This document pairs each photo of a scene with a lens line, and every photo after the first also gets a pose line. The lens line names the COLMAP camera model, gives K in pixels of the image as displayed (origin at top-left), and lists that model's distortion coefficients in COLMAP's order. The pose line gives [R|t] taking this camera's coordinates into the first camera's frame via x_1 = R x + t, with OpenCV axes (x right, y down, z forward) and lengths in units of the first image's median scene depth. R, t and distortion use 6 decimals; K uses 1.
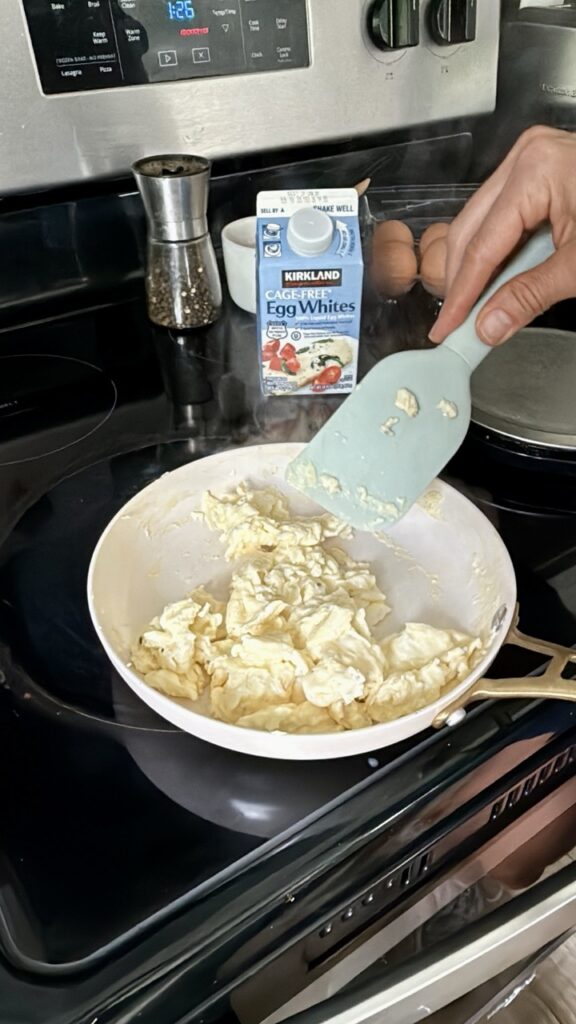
lens RADIAL K [[733.6, 0, 288.0], [0, 733.6, 512.0], [0, 0, 1]] dist [-0.004320, -0.002005]
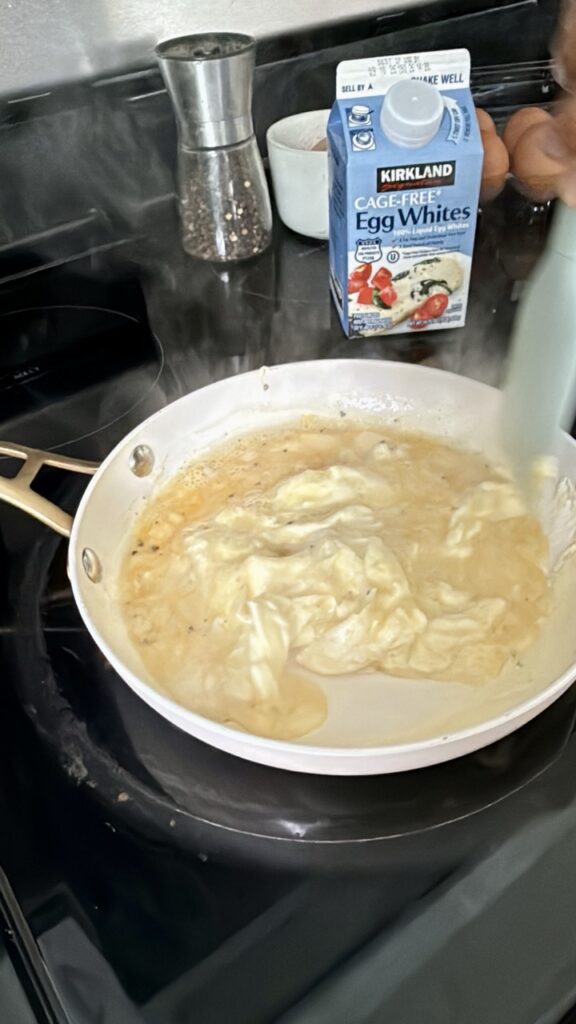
lens RADIAL K [[733.6, 0, 288.0], [0, 733.6, 512.0], [0, 0, 1]] dist [-0.004320, -0.002005]
pose [[0.997512, -0.070460, -0.002098, -0.115614], [0.070406, 0.994386, 0.078993, -0.041956], [-0.003480, -0.078944, 0.996873, 0.209791]]
